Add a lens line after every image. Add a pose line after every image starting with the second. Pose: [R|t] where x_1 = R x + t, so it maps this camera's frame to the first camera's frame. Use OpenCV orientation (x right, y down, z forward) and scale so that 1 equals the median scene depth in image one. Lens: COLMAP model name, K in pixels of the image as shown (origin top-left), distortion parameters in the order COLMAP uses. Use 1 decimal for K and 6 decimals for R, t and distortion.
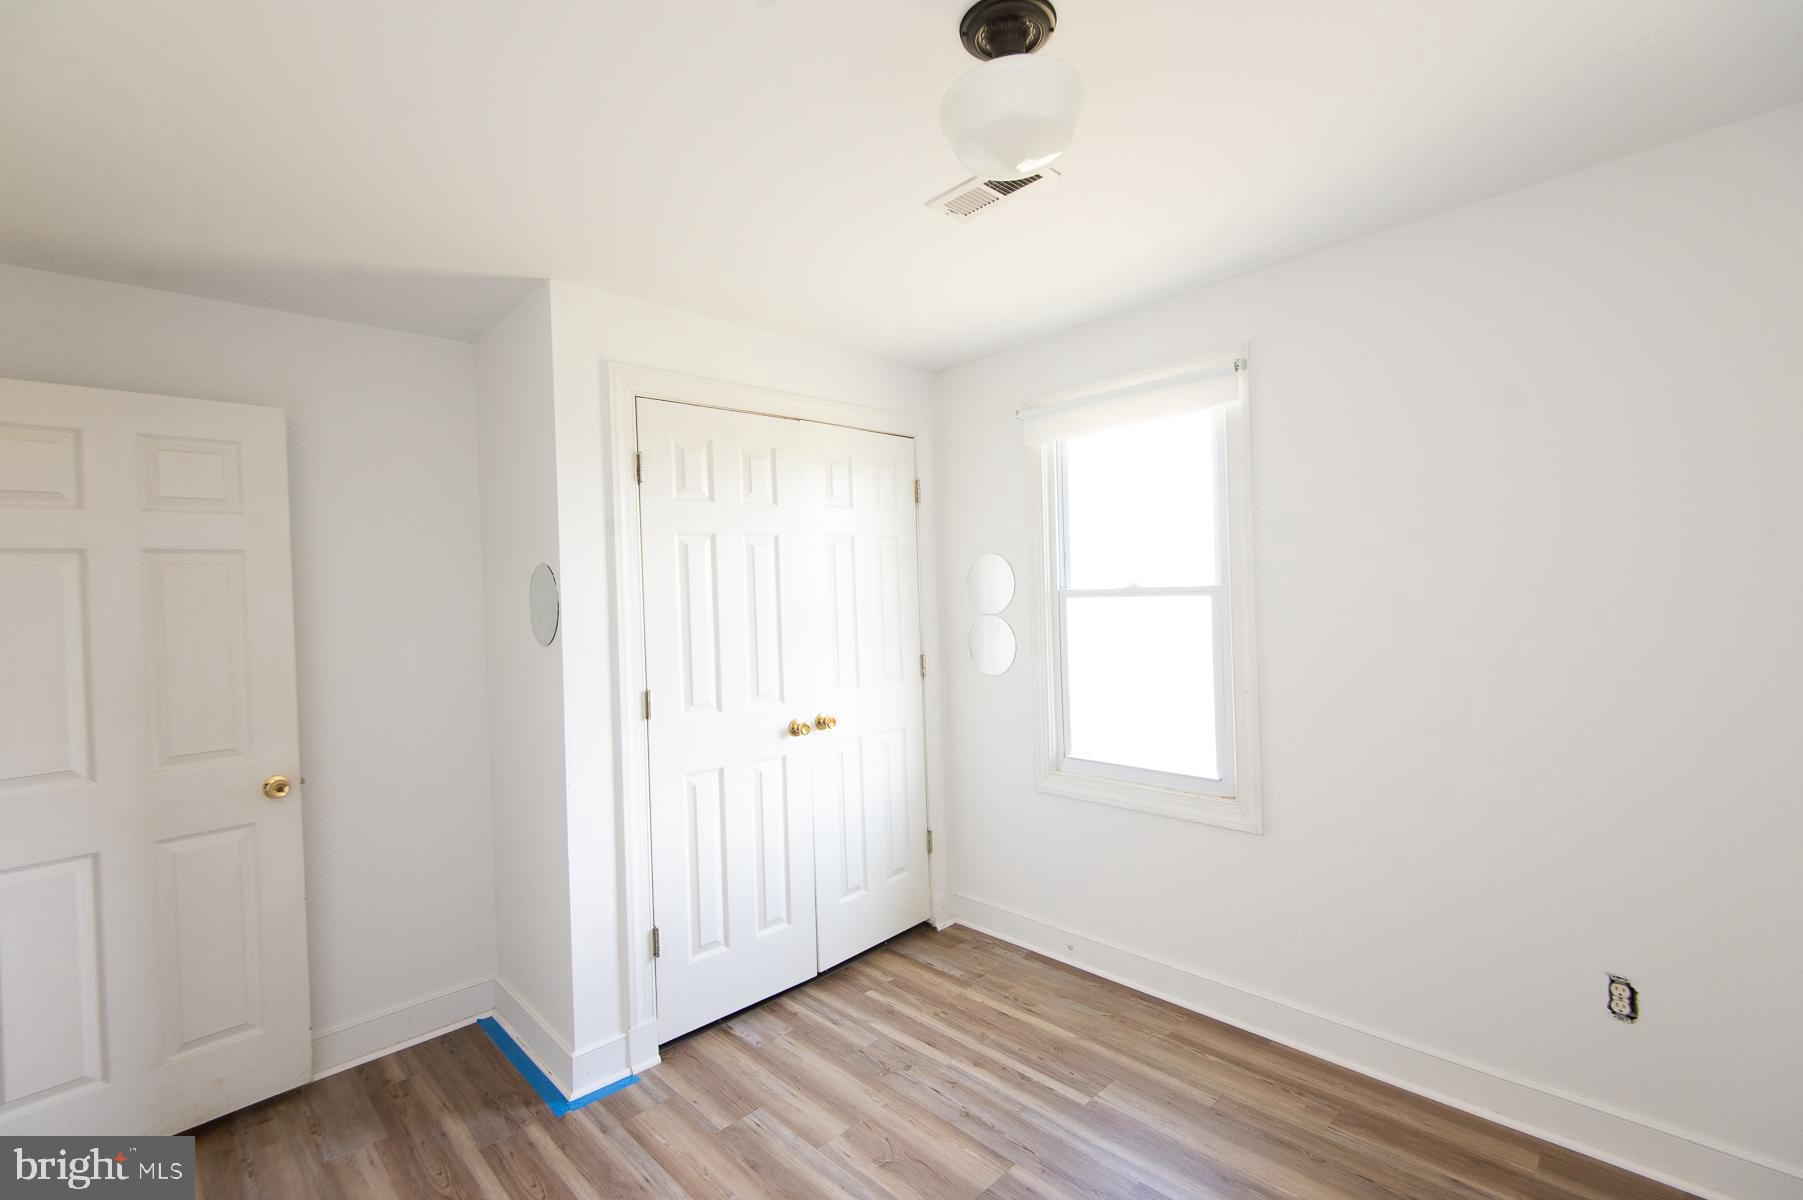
lens RADIAL K [[809.4, 0, 906.0], [0, 809.4, 598.0], [0, 0, 1]] dist [0.036527, -0.018353]
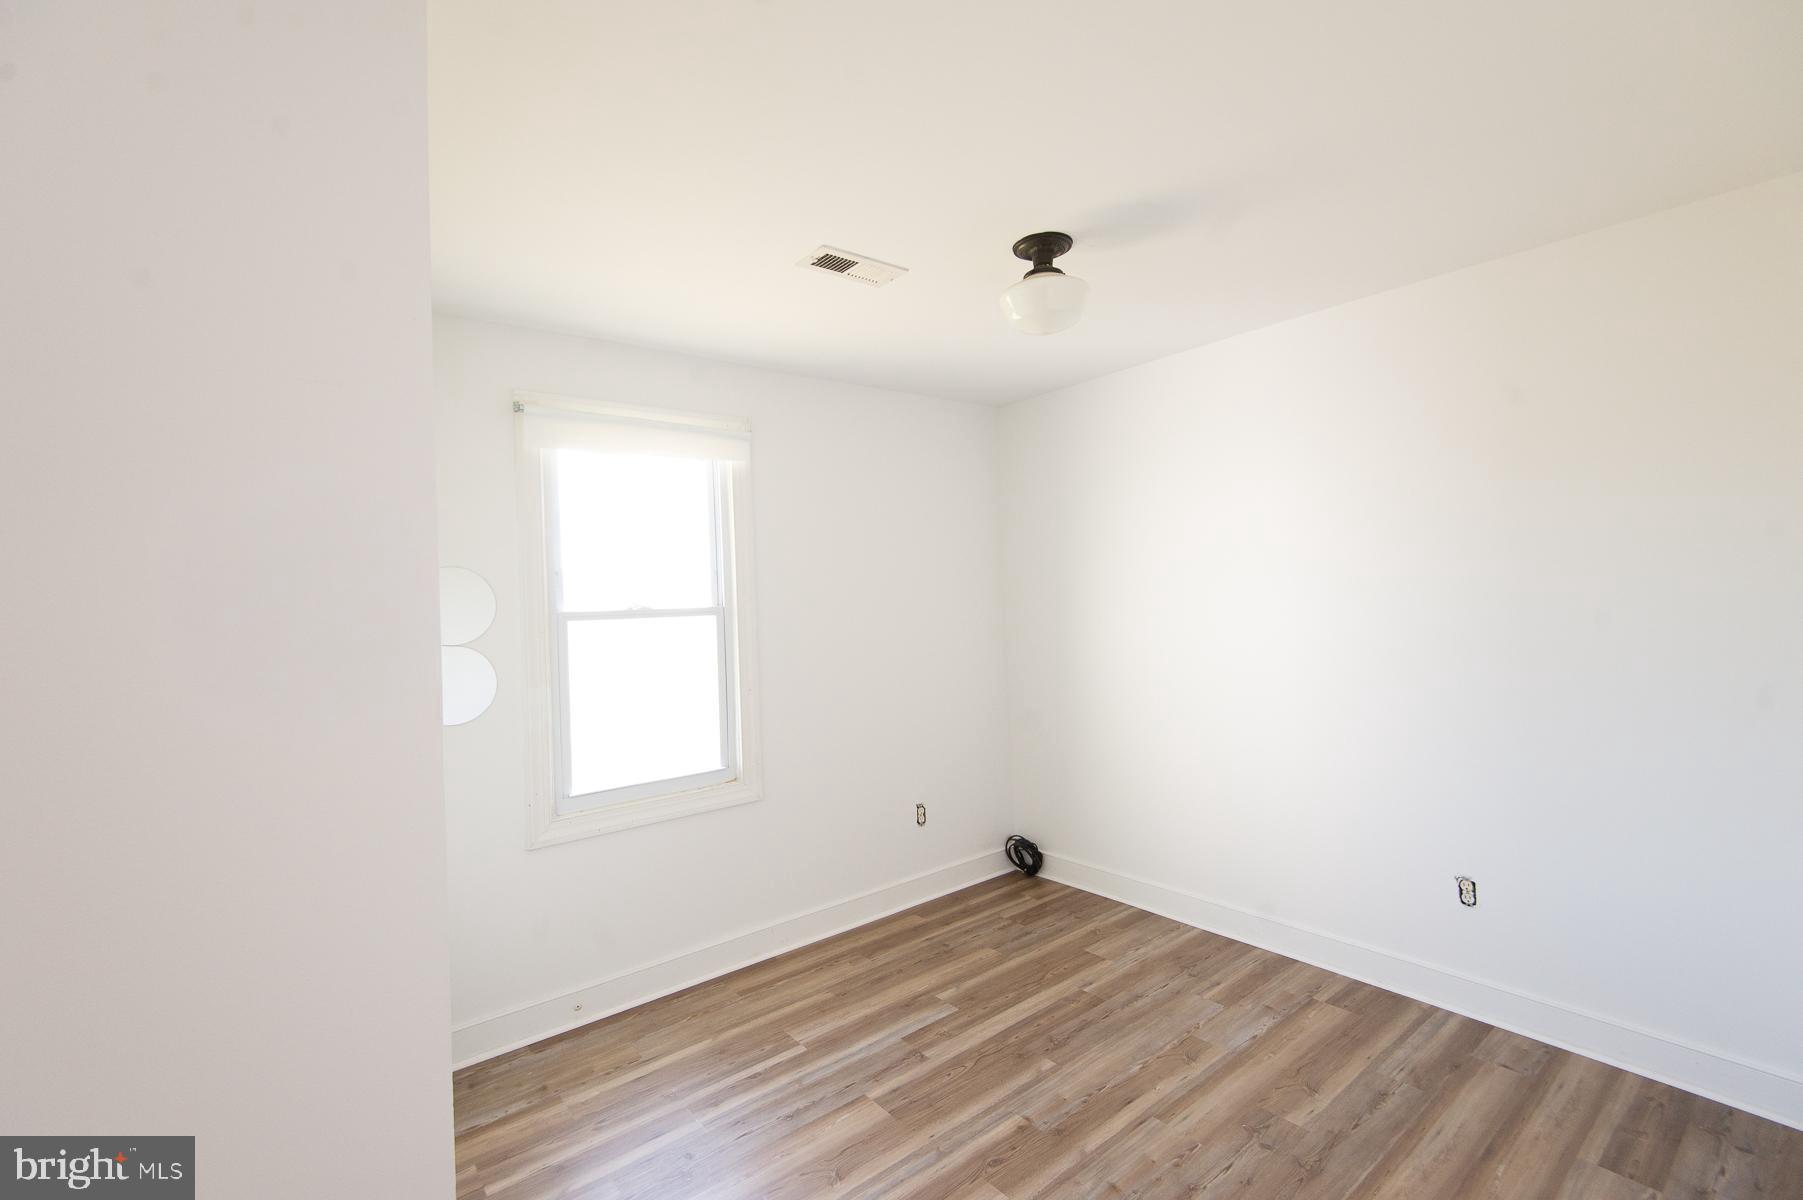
lens RADIAL K [[809.4, 0, 906.0], [0, 809.4, 598.0], [0, 0, 1]] dist [0.036527, -0.018353]
pose [[0.084532, 0.033863, 0.995845, -0.816506], [0.044142, 0.998314, -0.037694, 0.030304], [-0.995443, 0.047145, 0.082894, 0.642535]]
